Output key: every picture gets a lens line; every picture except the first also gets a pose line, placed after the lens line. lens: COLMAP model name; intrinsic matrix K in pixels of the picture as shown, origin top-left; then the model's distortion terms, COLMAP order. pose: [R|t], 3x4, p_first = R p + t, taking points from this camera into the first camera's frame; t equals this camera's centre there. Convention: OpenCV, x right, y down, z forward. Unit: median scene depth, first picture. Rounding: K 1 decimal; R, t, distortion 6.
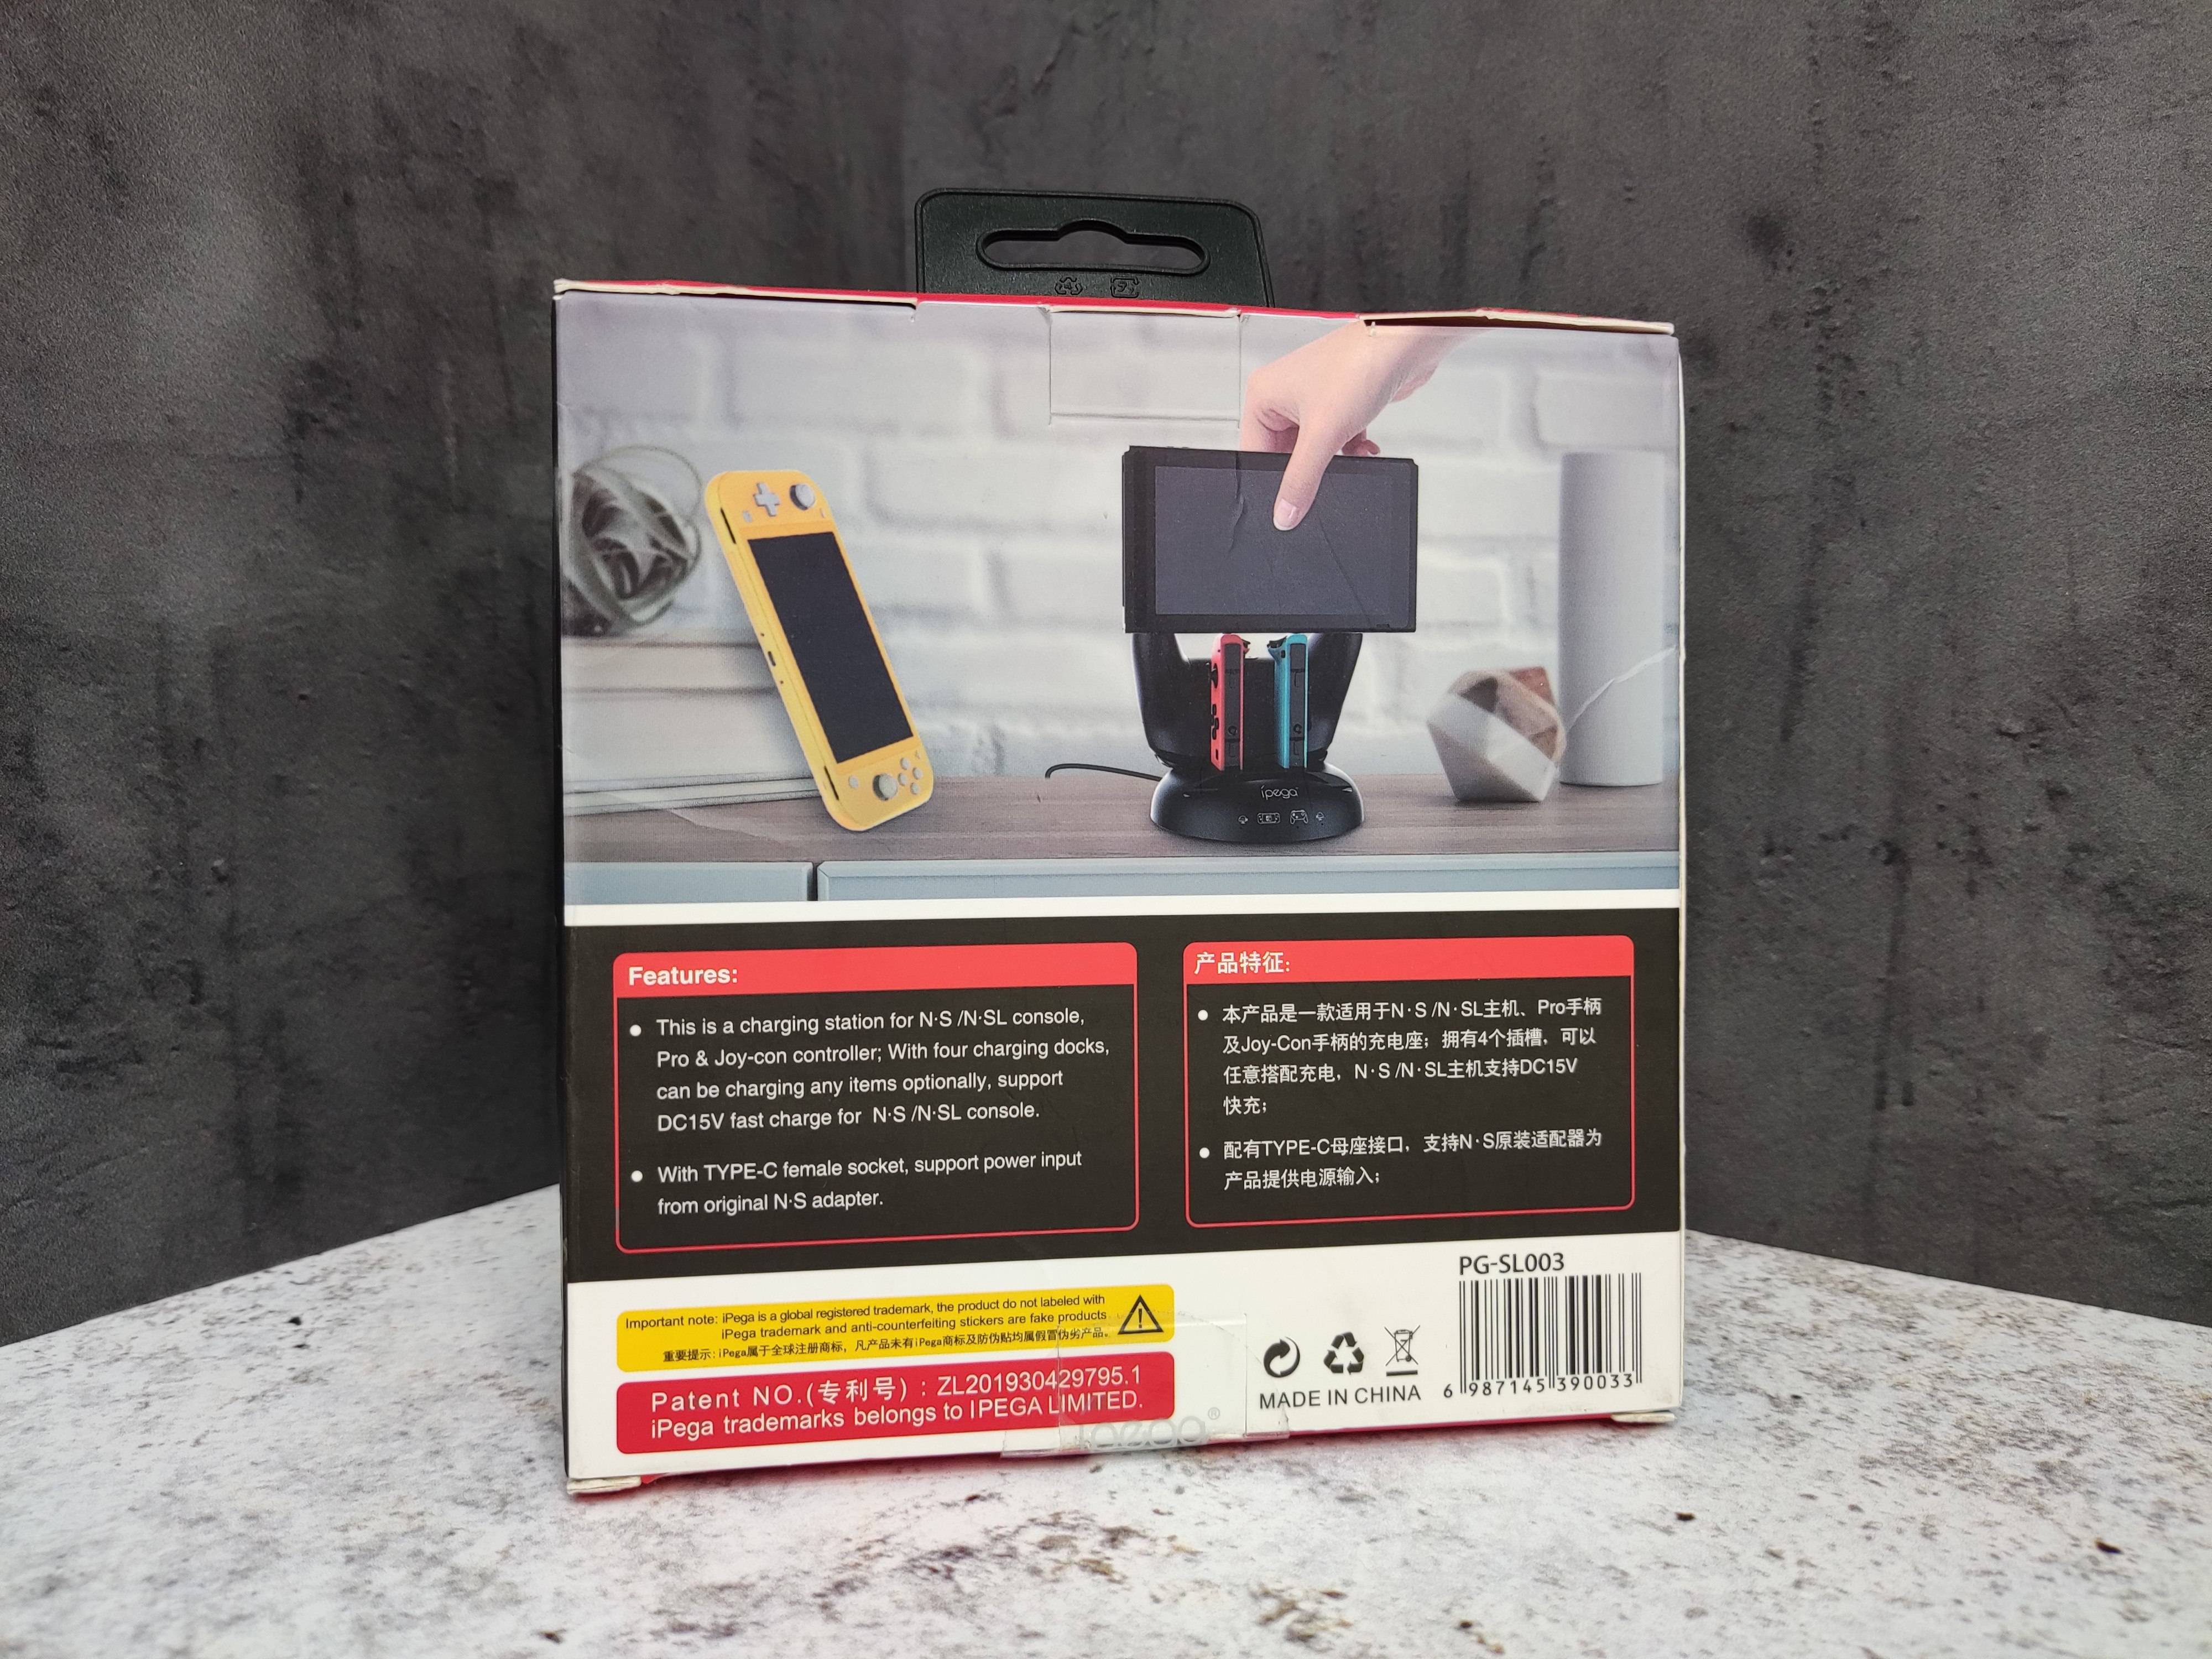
lens RADIAL K [[1690.5, 0, 1081.0], [0, 1690.5, 819.0], [0, 0, 1]] dist [0.032008, -0.108695]
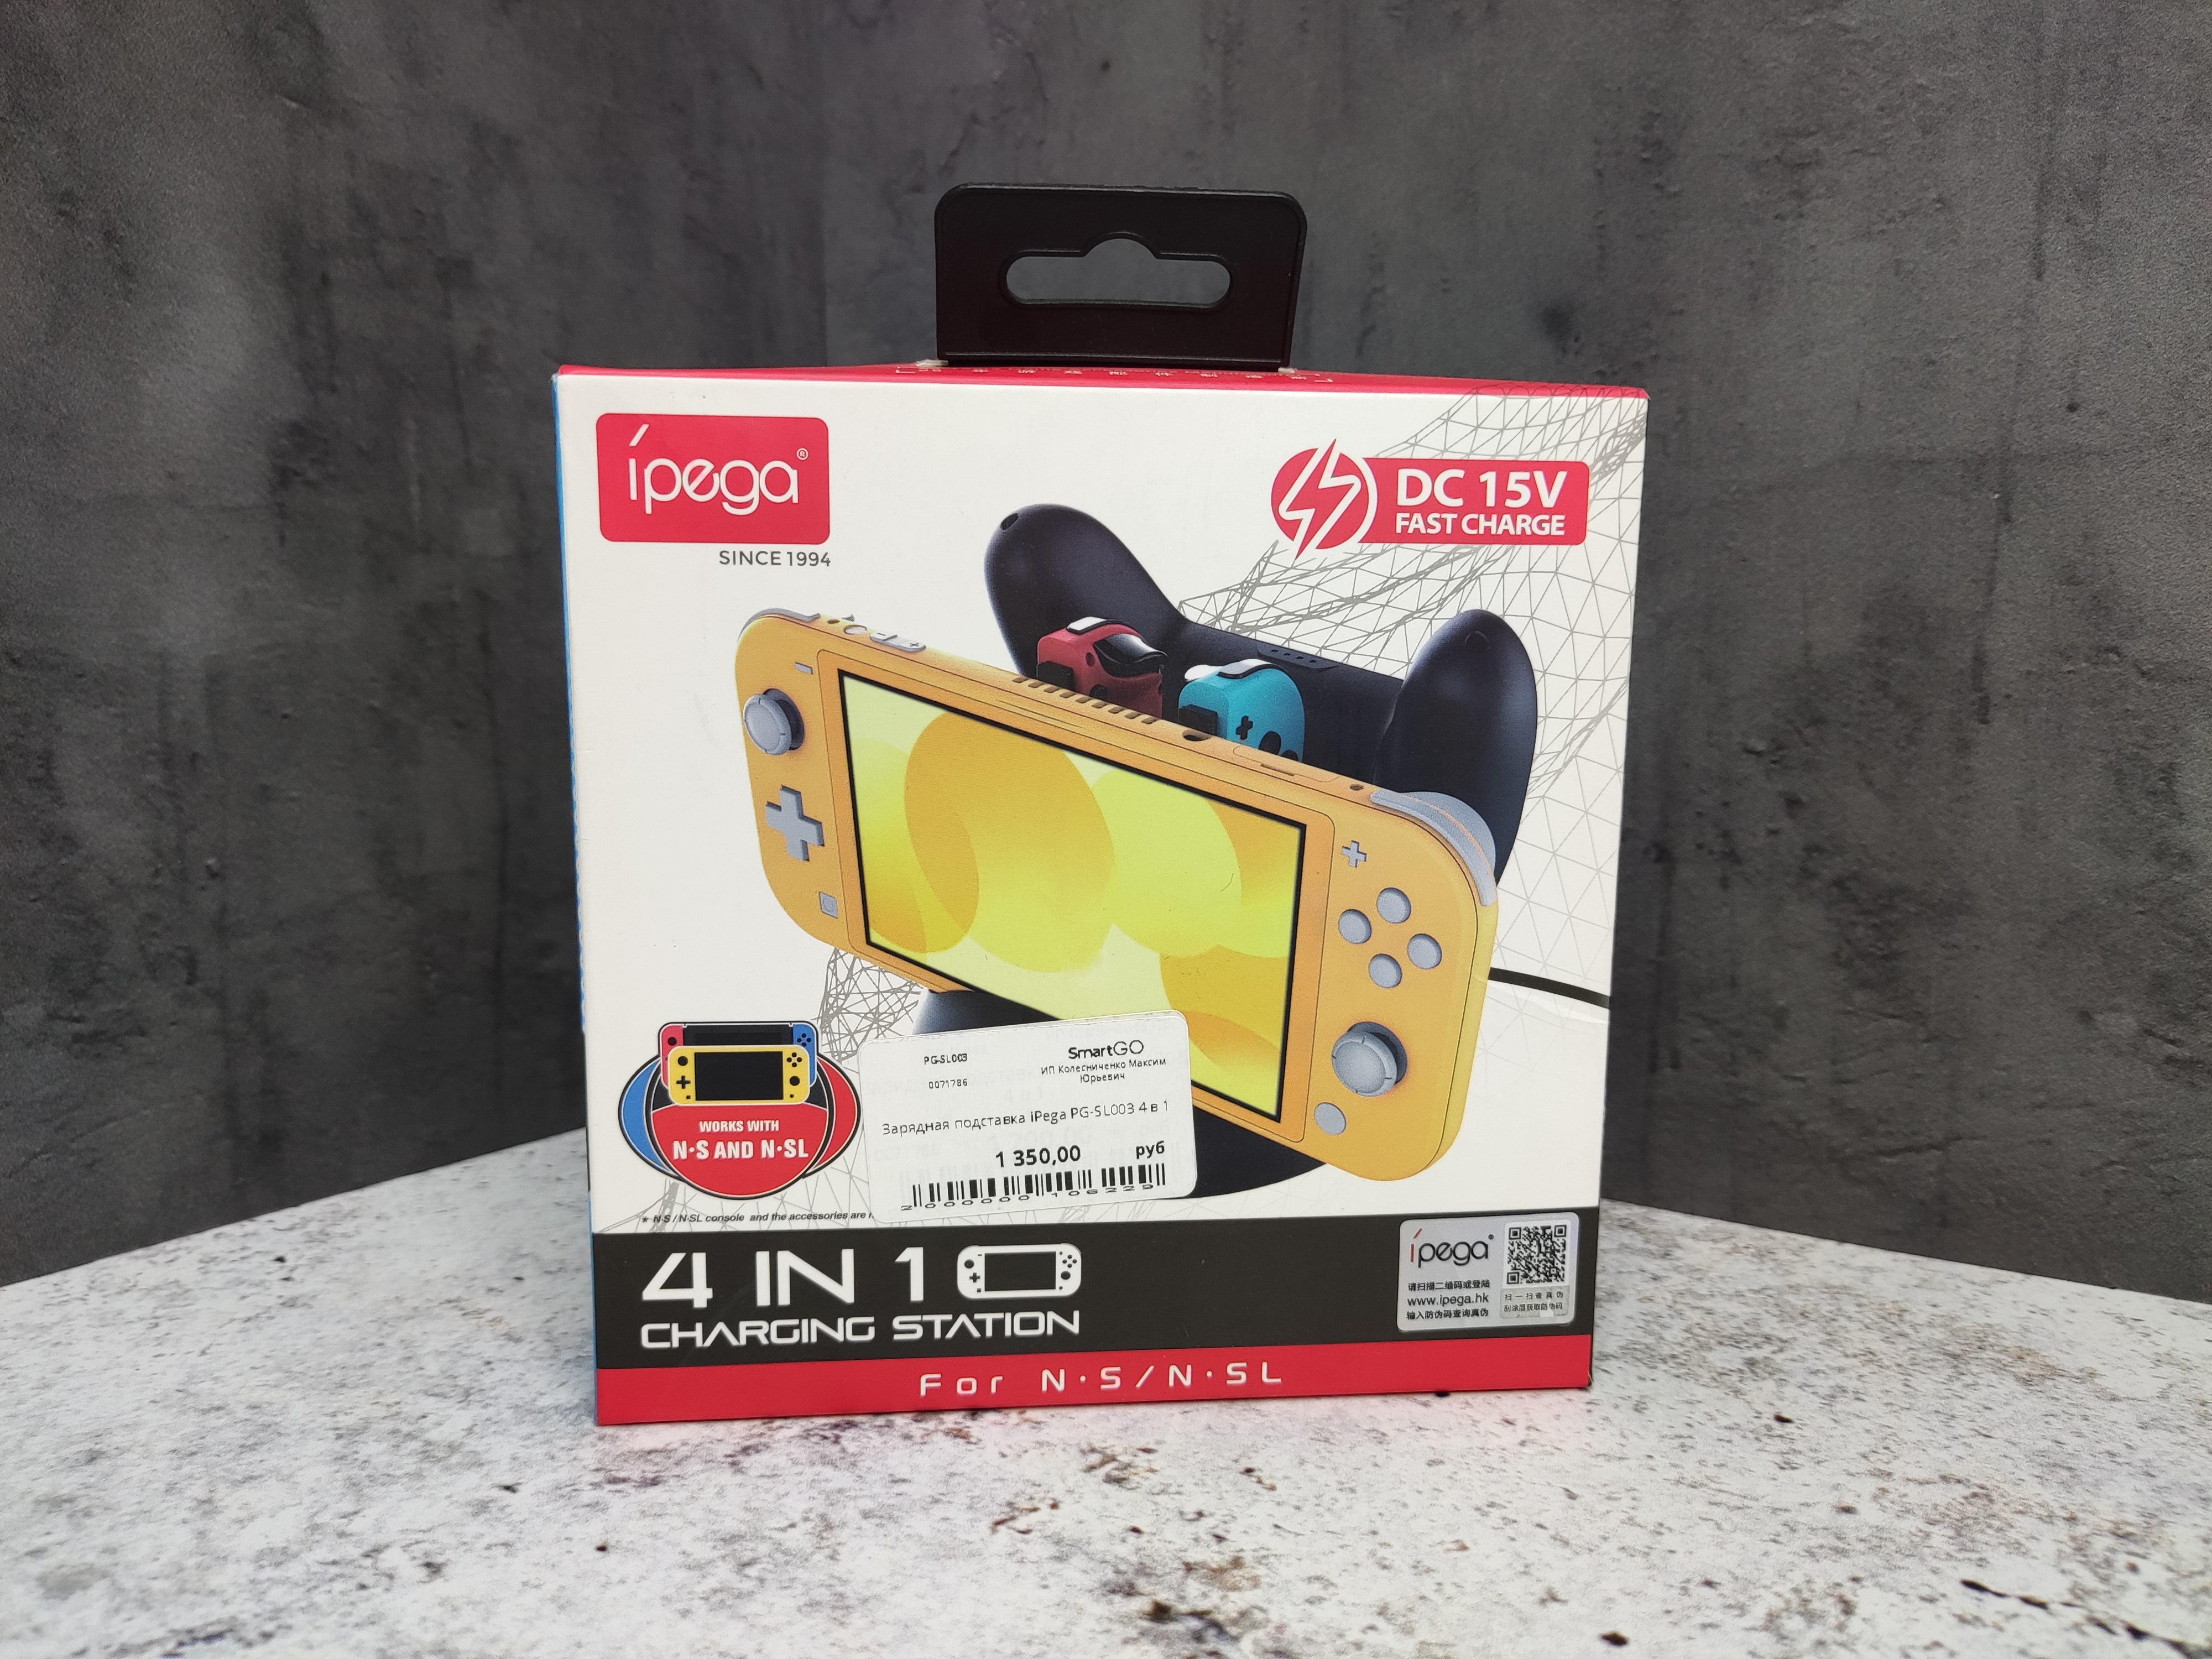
lens RADIAL K [[1690.5, 0, 1083.8], [0, 1690.5, 814.1], [0, 0, 1]] dist [0.032008, -0.108695]
pose [[0.999441, 0.000873, 0.033422, 0.042145], [-0.000744, 0.999992, -0.003865, -0.002162], [-0.033425, 0.003838, 0.999434, -0.165292]]
